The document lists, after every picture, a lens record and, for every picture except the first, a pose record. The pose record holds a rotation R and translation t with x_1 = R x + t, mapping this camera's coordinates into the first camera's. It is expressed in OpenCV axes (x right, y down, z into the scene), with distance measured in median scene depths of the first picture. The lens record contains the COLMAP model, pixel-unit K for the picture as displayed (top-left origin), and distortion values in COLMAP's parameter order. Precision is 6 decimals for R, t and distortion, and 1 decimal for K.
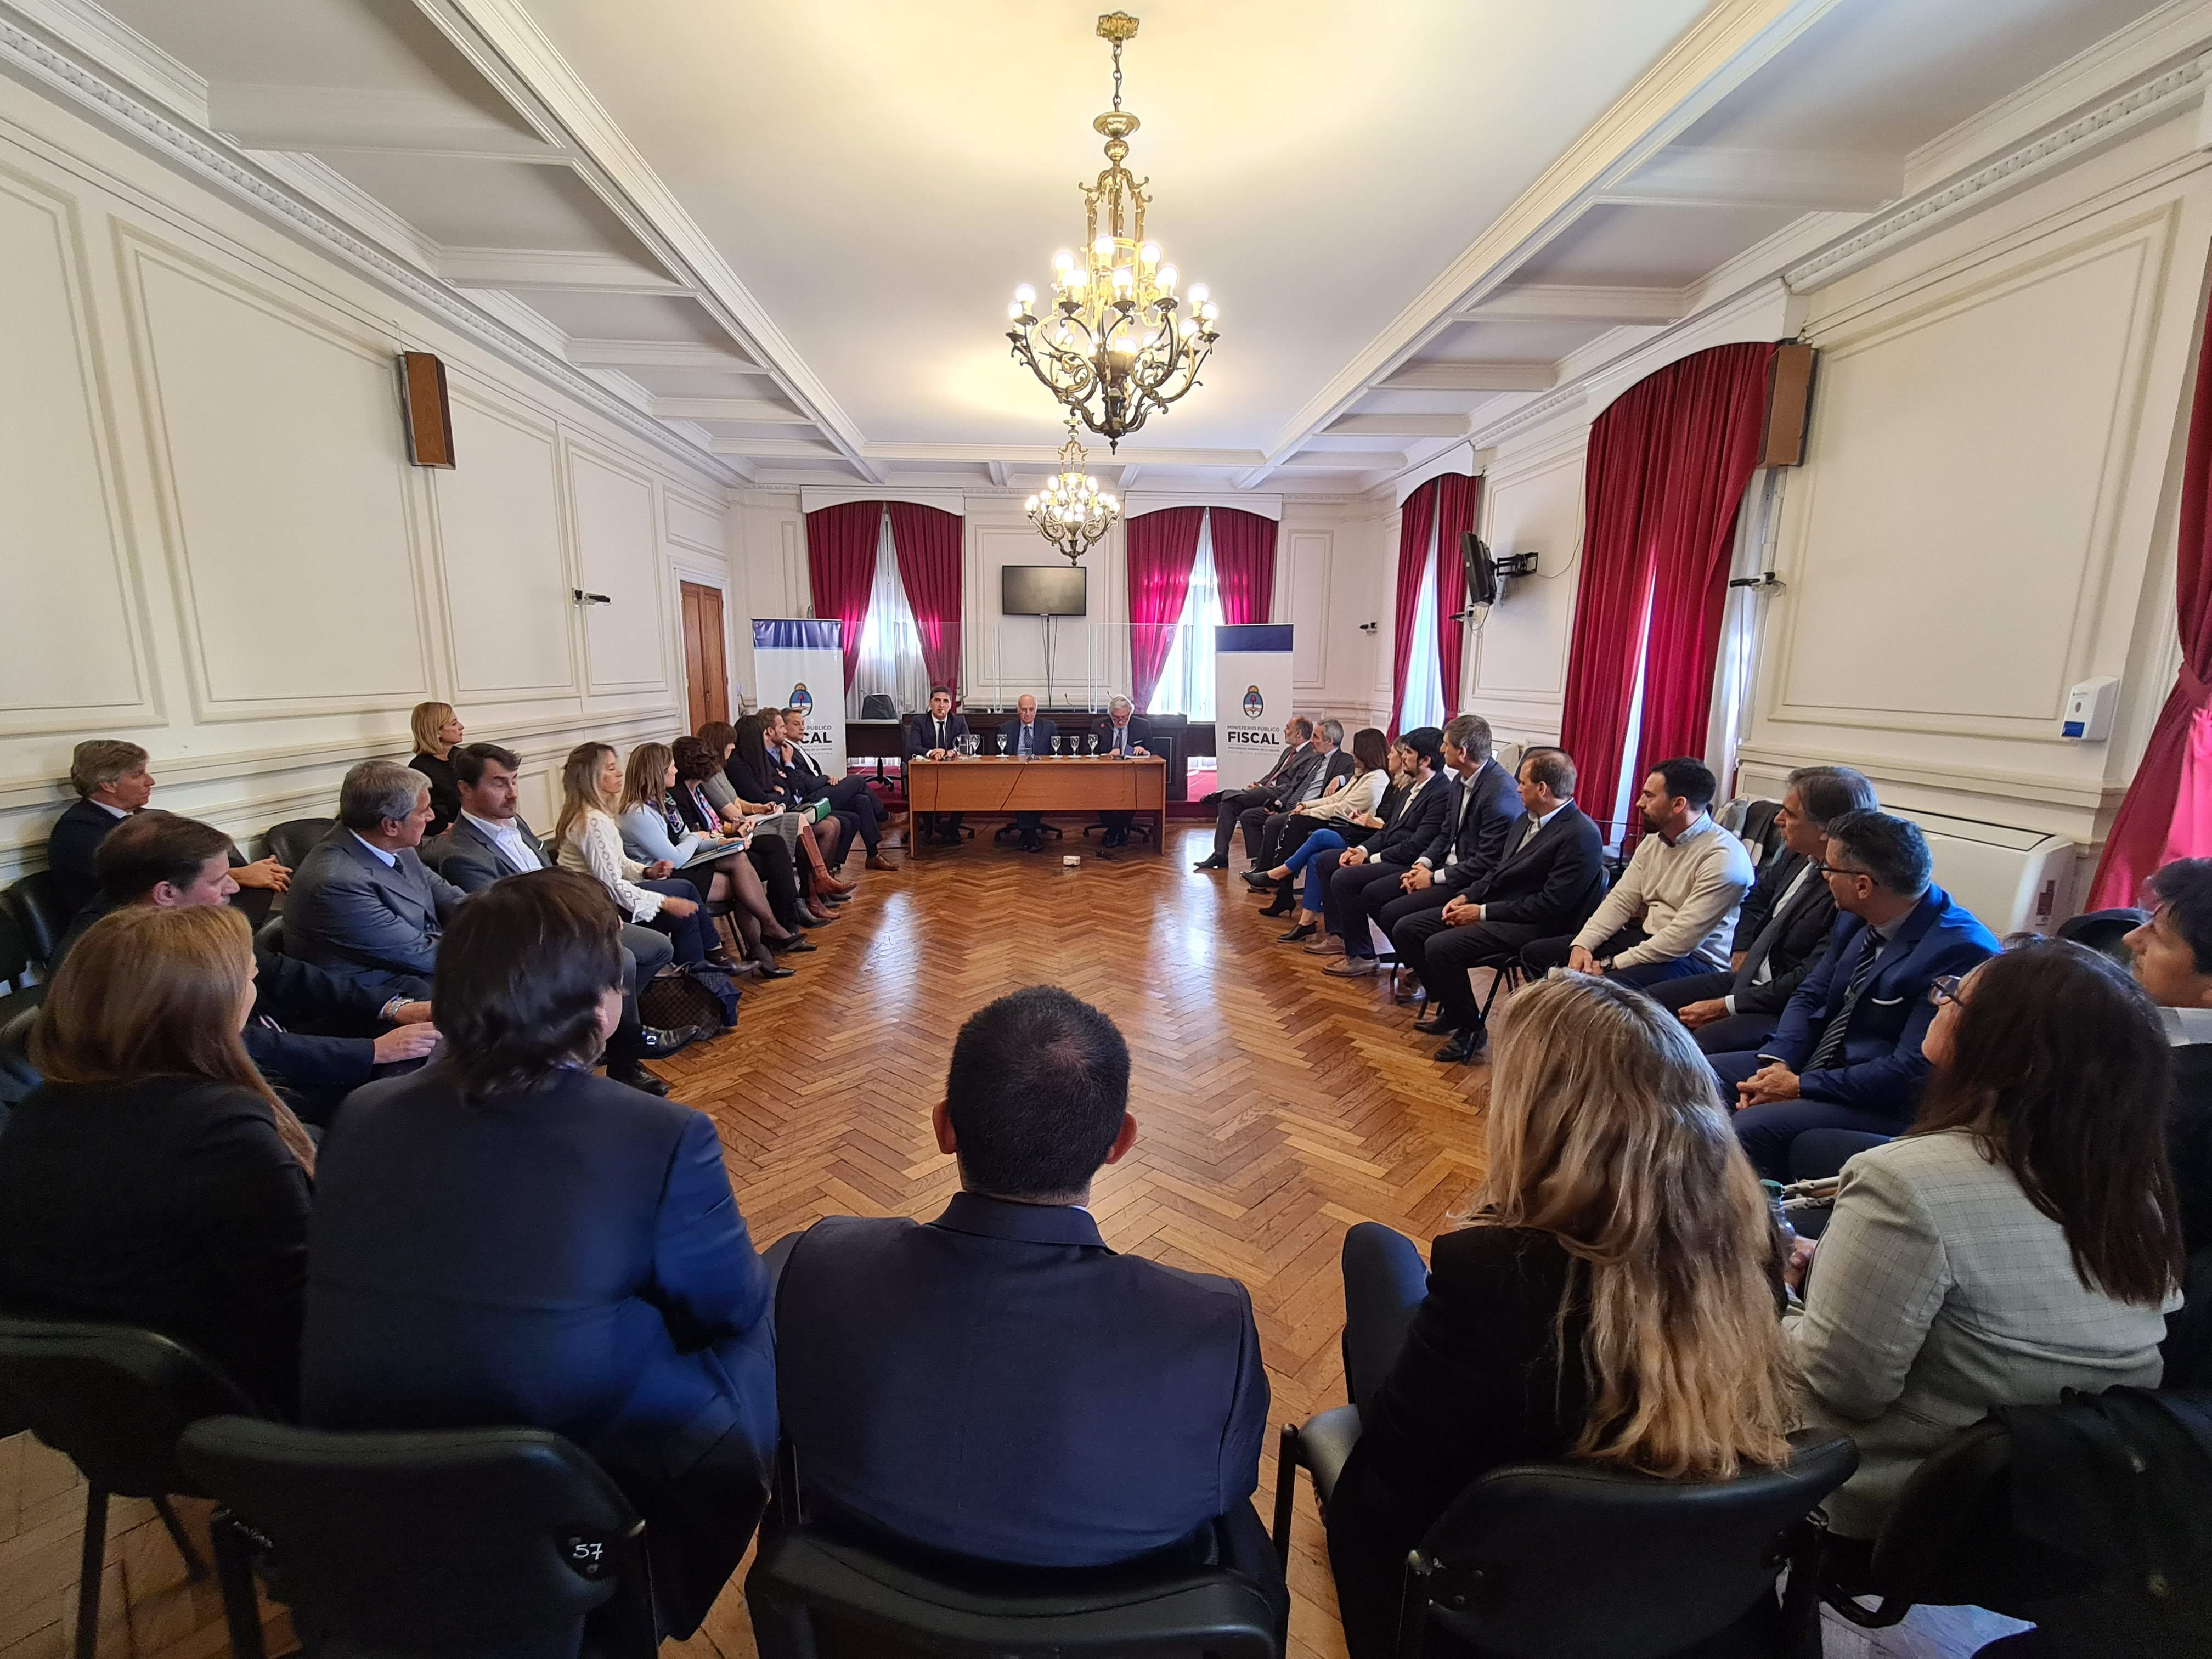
lens RADIAL K [[935.2, 0, 1106.0], [0, 935.2, 829.5], [0, 0, 1]] dist [-0.002316, -0.012707]
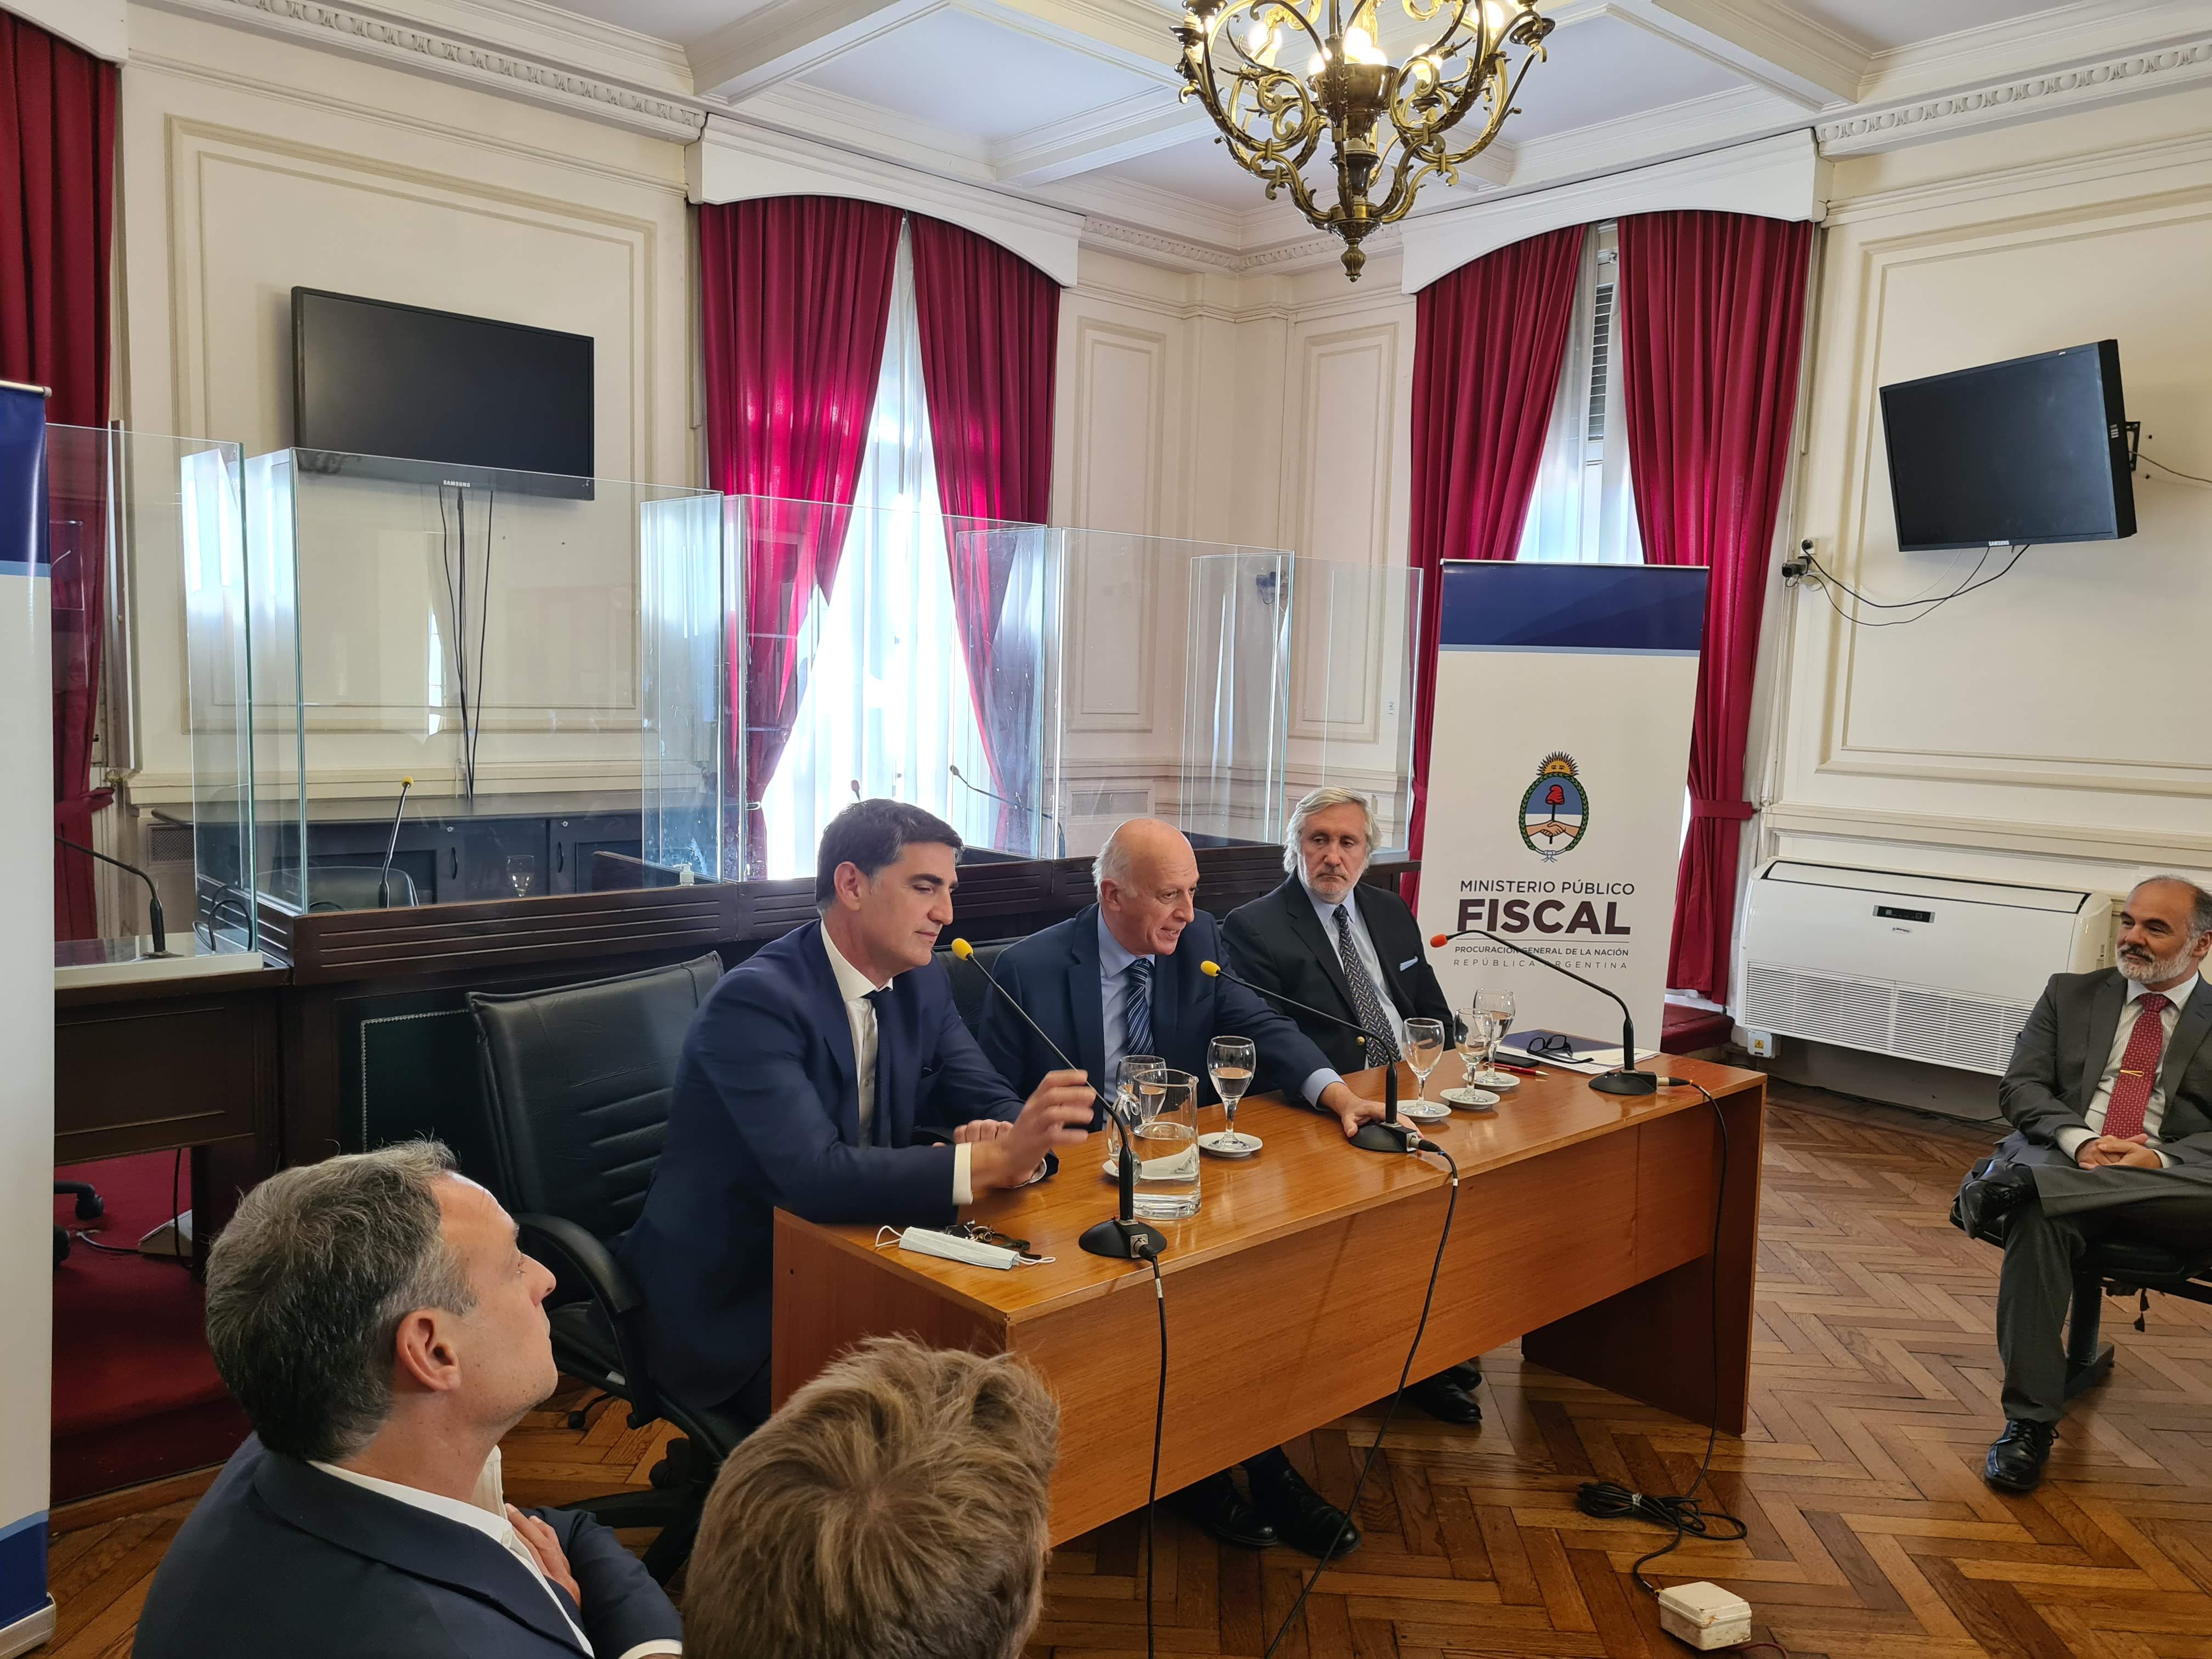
lens RADIAL K [[1652.3, 0, 1106.0], [0, 1652.3, 829.5], [0, 0, 1]] dist [0.052972, -0.049756]
pose [[0.779750, -0.046154, 0.624387, -0.227161], [0.087054, 0.995584, -0.035122, -0.089913], [-0.620009, 0.081742, 0.780325, 0.486256]]
